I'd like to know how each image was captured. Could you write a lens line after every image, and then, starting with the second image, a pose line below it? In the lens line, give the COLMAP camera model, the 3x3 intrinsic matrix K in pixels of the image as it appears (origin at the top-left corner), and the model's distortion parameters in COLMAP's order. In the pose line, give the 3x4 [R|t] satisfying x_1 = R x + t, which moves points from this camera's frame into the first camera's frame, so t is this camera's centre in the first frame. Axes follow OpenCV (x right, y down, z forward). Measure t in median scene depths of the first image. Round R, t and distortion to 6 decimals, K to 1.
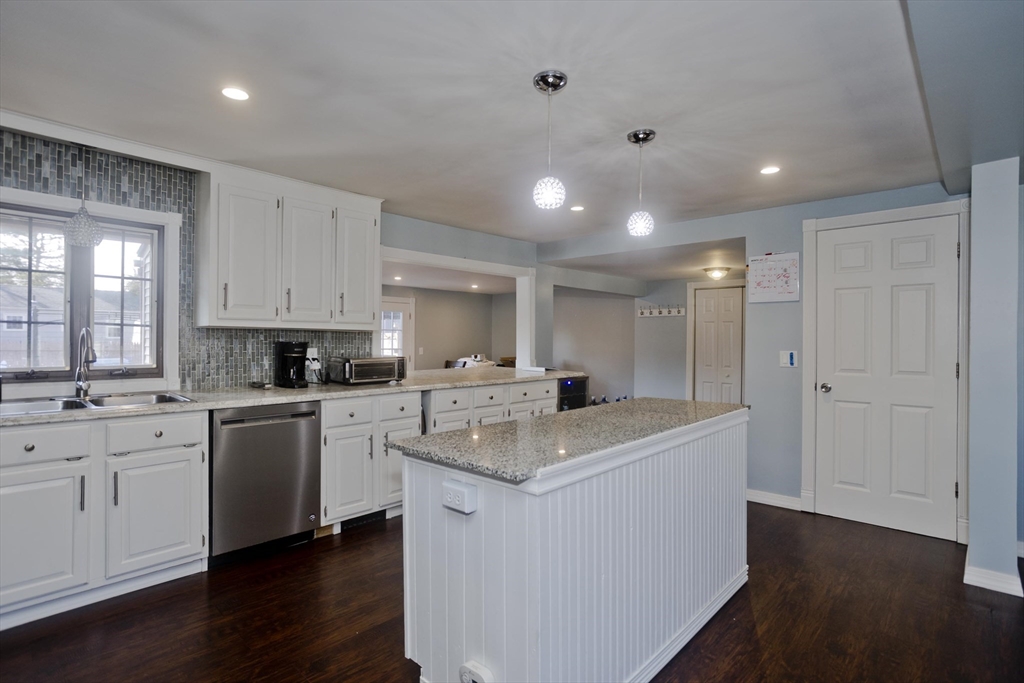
lens RADIAL K [[509.1, 0, 473.2], [0, 509.1, 336.9], [0, 0, 1]] dist [0.025240, 0.006506]
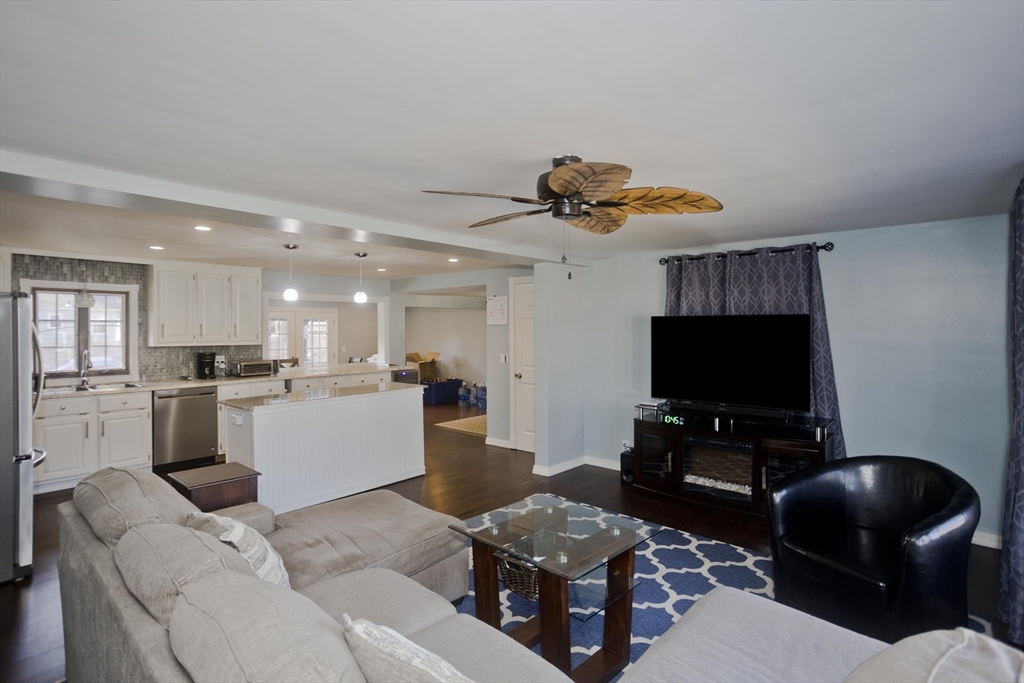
lens RADIAL K [[509.1, 0, 479.0], [0, 509.1, 329.0], [0, 0, 1]] dist [0.025240, 0.006506]
pose [[0.999834, -0.009901, 0.015269, 0.613755], [0.009784, 0.999922, 0.007734, -0.084352], [-0.015344, -0.007583, 0.999854, -0.851920]]
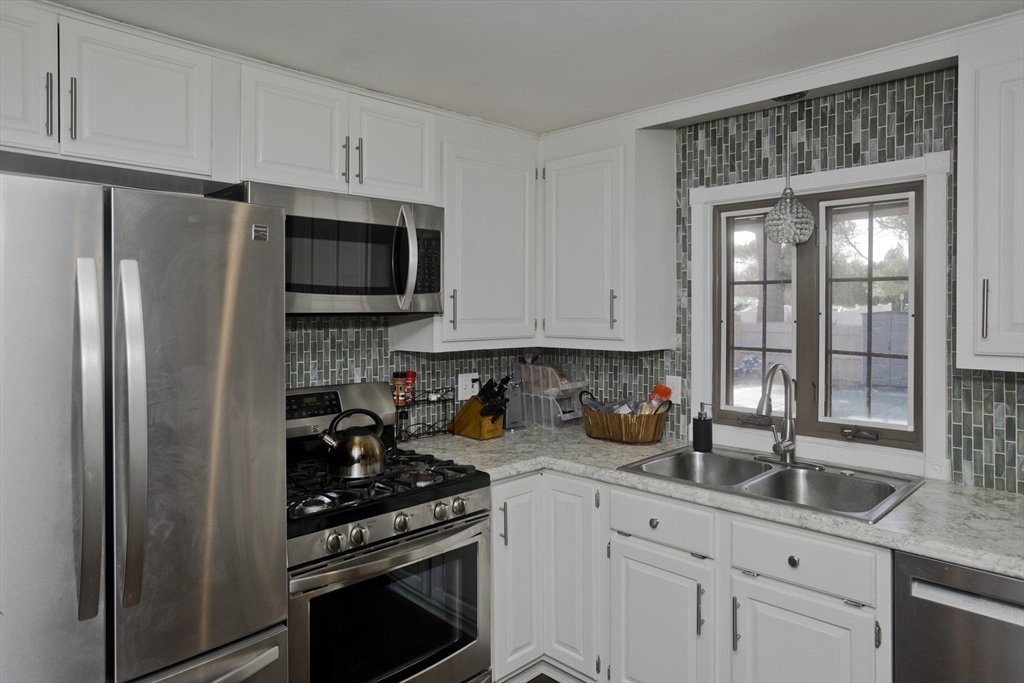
lens RADIAL K [[648.2, 0, 519.0], [0, 648.2, 312.6], [0, 0, 1]] dist [-0.018033, 0.022330]
pose [[0.044111, -0.006146, -0.999008, 0.080788], [0.003606, 0.999976, -0.005992, -0.069381], [0.999020, -0.003338, 0.044132, 0.527228]]
